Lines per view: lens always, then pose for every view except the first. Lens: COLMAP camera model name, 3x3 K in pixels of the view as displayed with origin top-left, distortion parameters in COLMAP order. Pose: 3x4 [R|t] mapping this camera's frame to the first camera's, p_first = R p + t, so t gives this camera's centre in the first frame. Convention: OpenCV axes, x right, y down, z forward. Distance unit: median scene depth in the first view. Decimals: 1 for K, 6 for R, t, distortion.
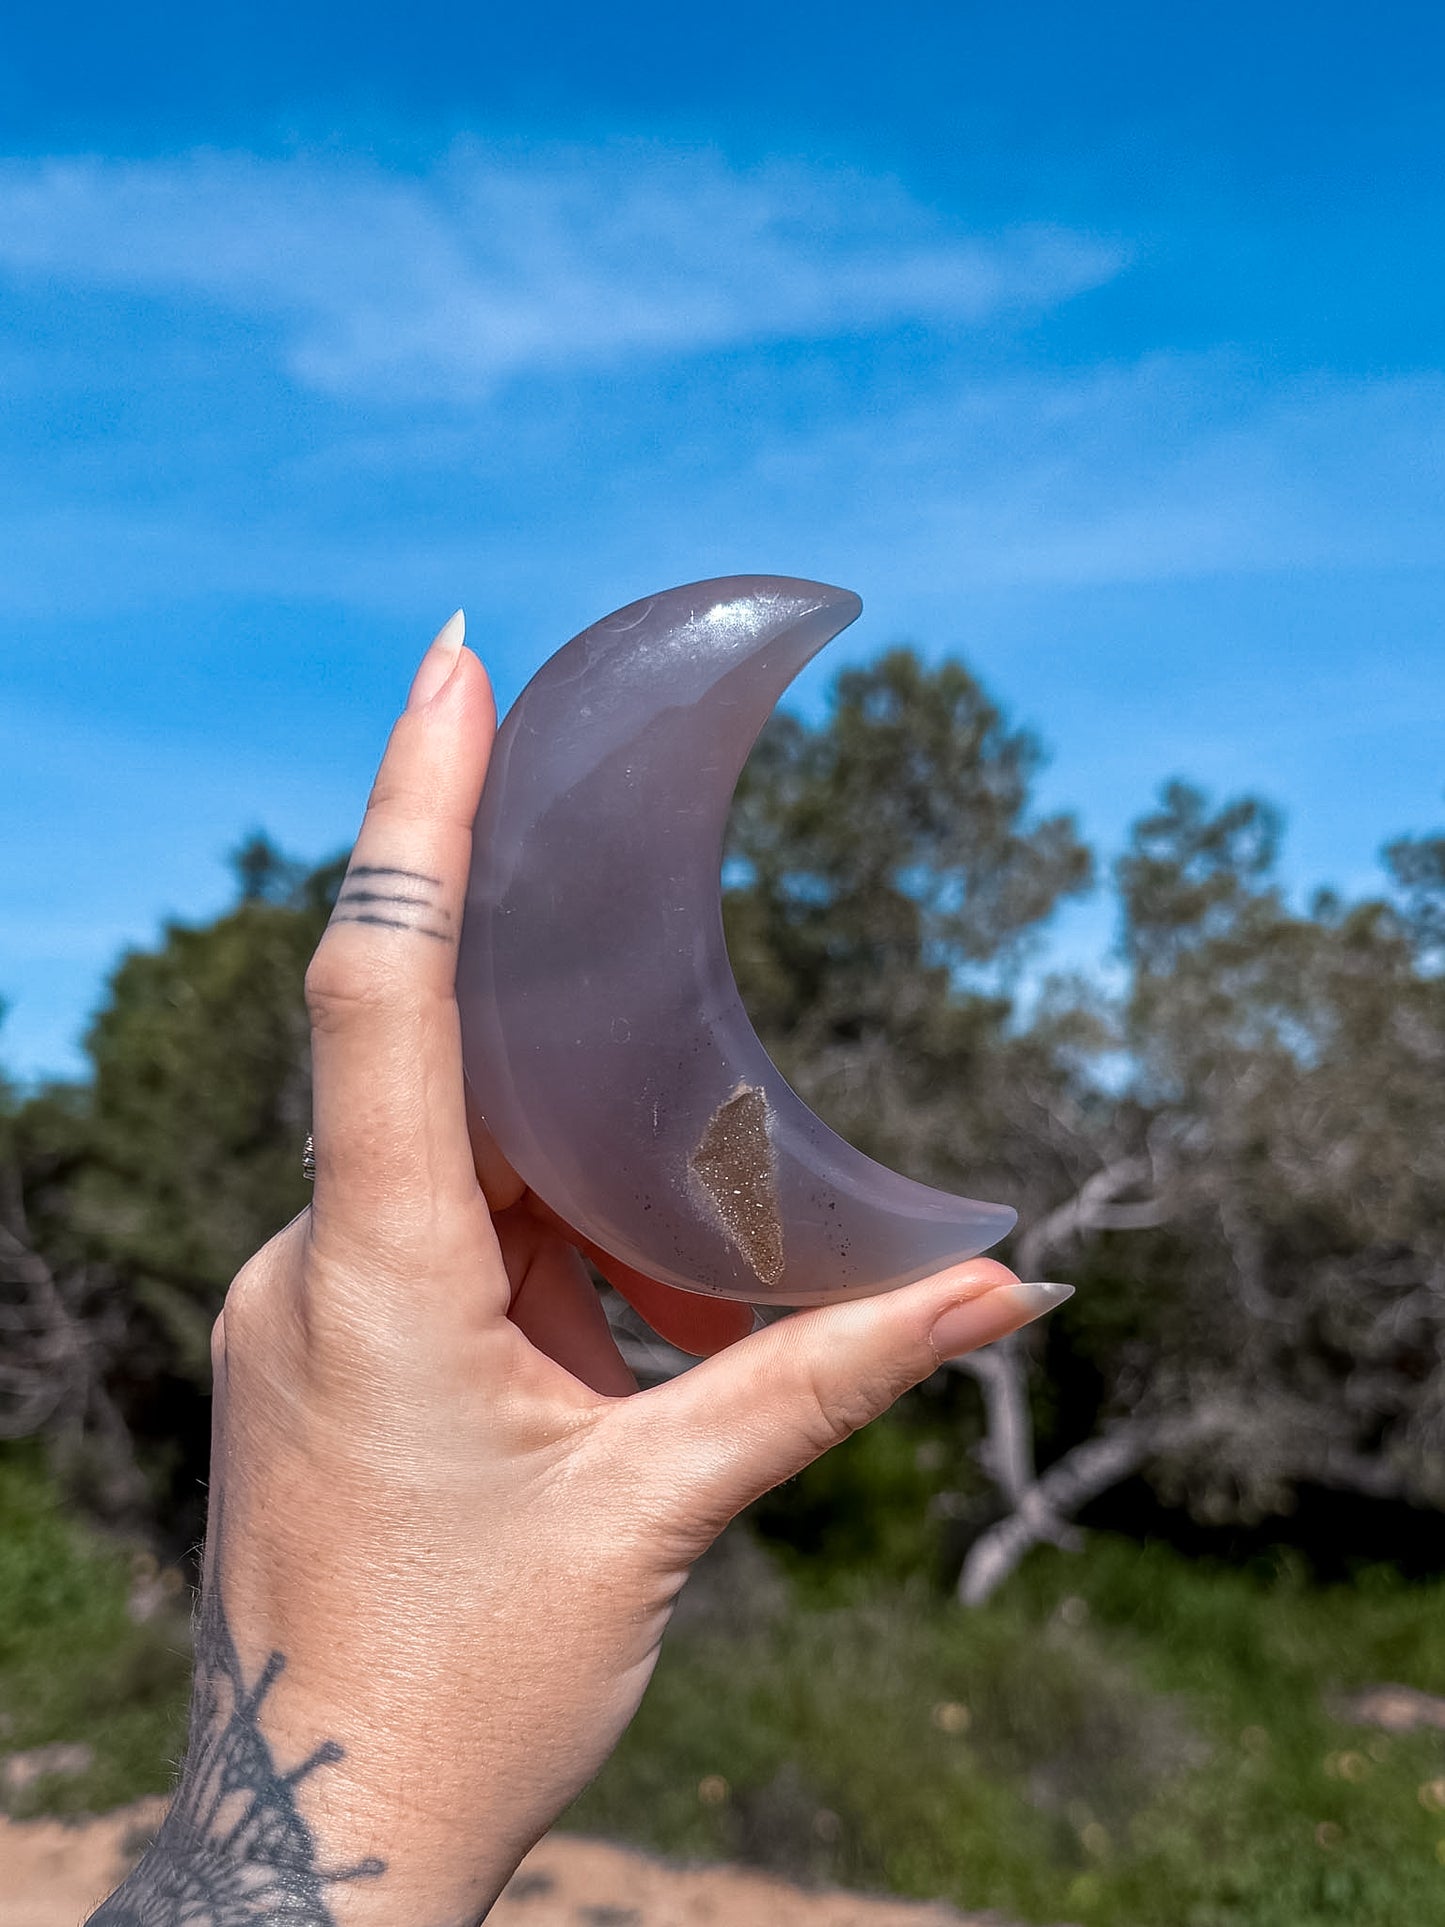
lens RADIAL K [[14333.1, 0, 815.4], [0, 14333.1, 1015.1], [0, 0, 1]] dist [0.625747, 0.000000]
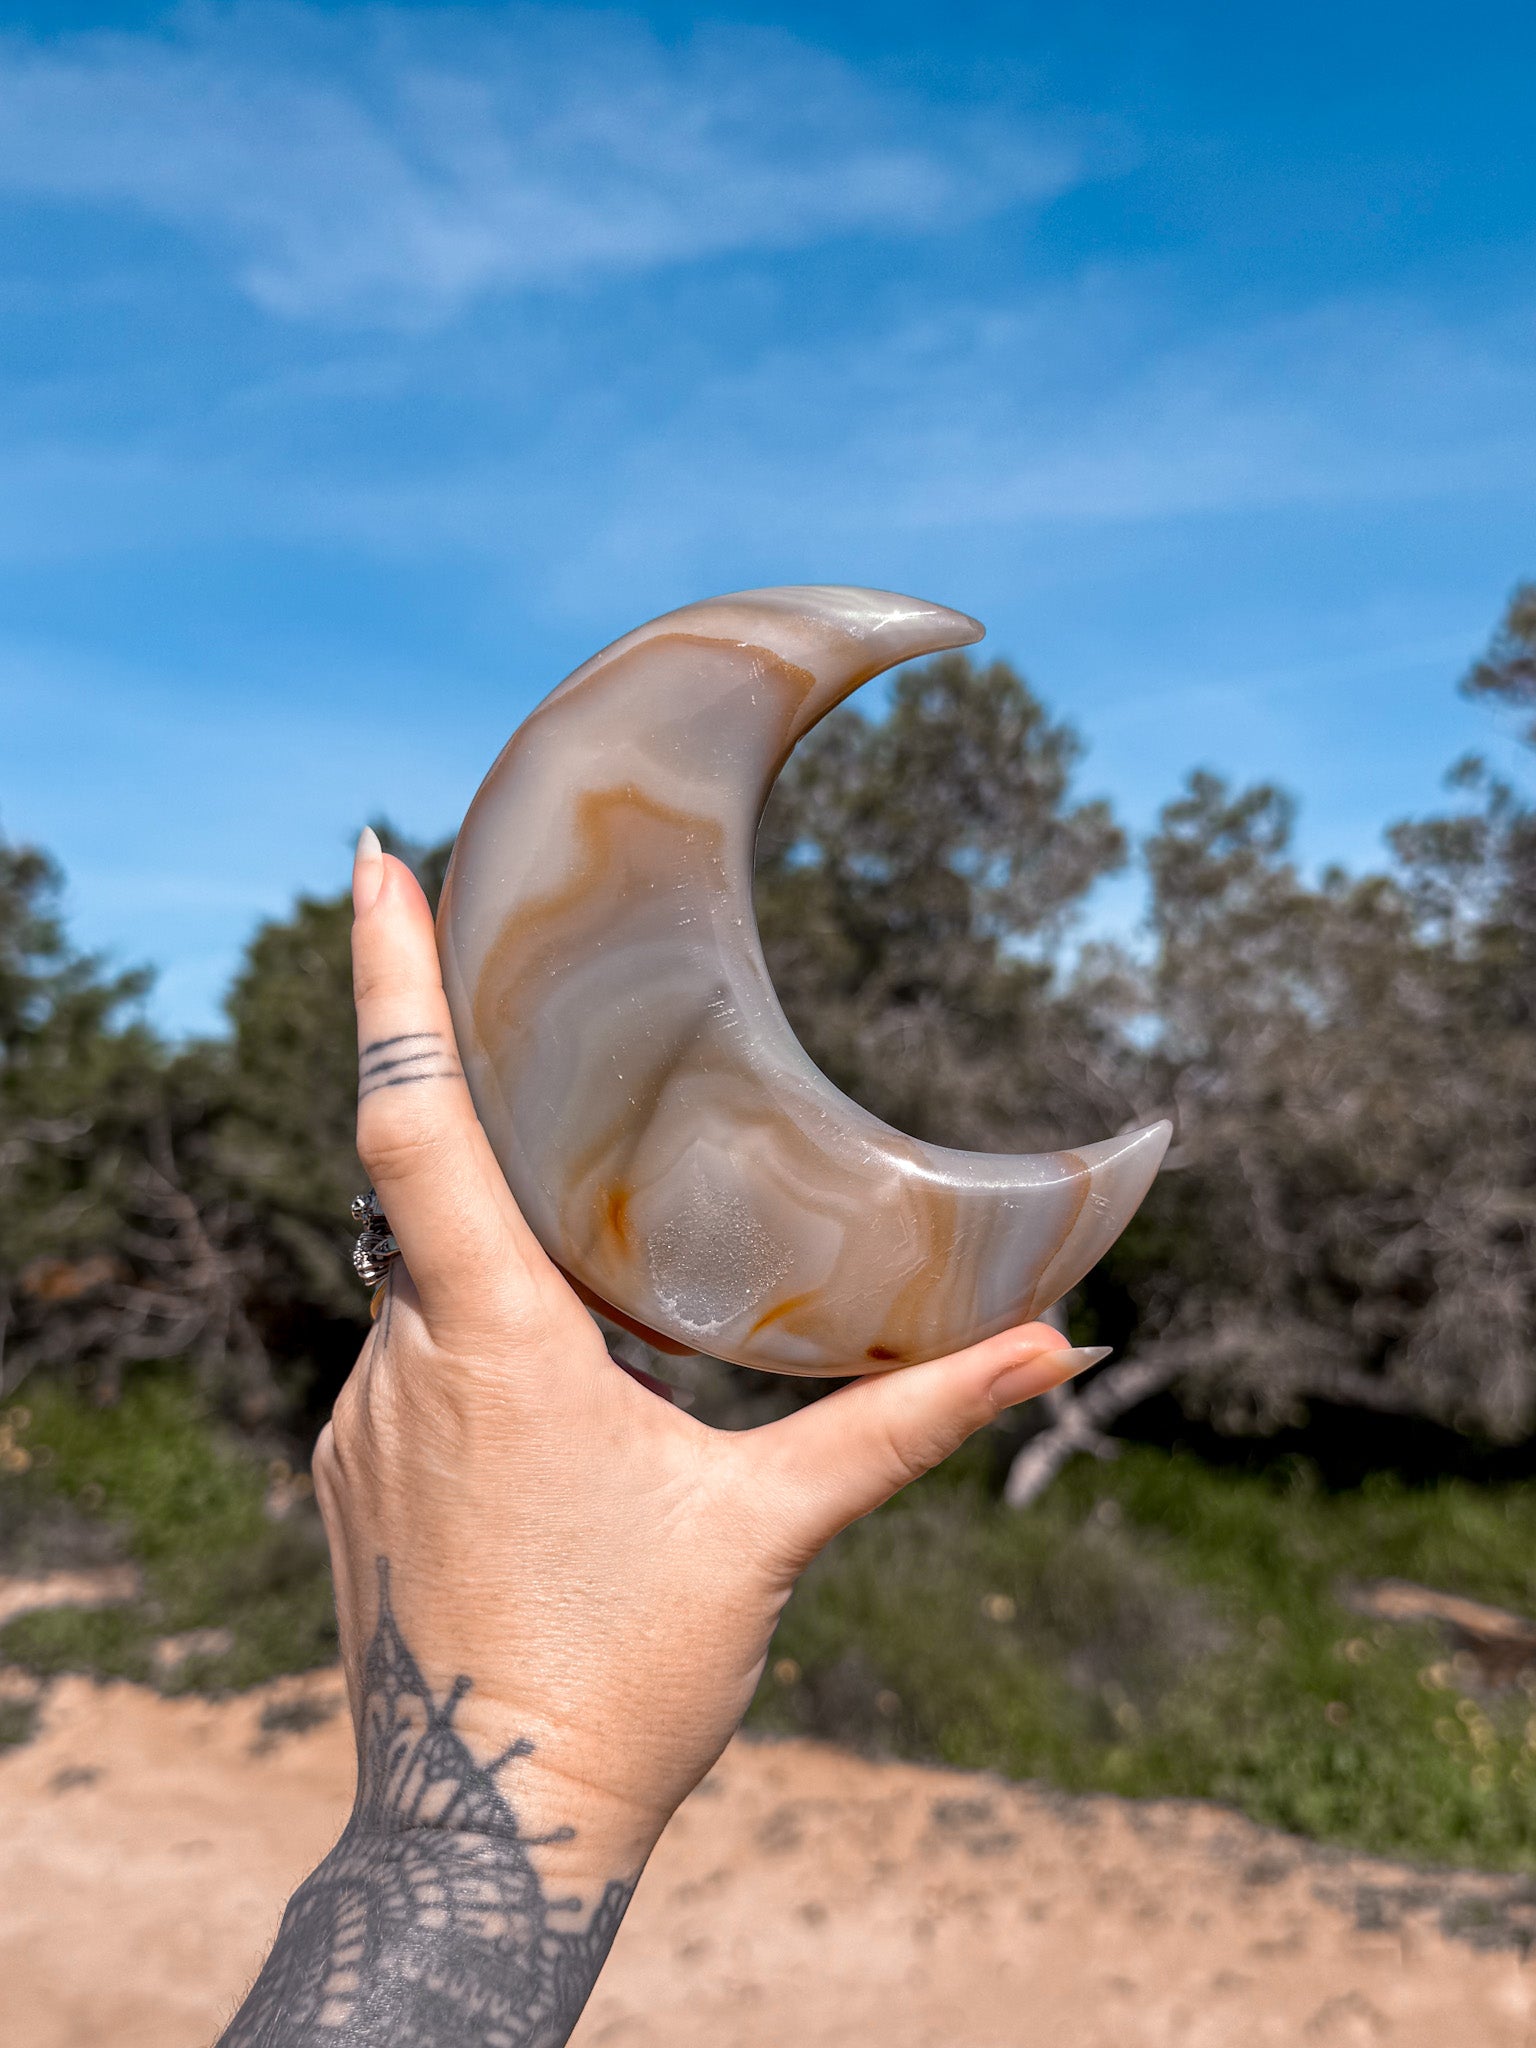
lens RADIAL K [[15233.1, 0, 661.1], [0, 15233.1, 1100.6], [0, 0, 1]] dist [0.625747, 0.000000]
pose [[0.999871, -0.000498, -0.016060, 0.002238], [0.000556, 0.999993, 0.003621, 0.005080], [0.016058, -0.003629, 0.999864, -0.187842]]
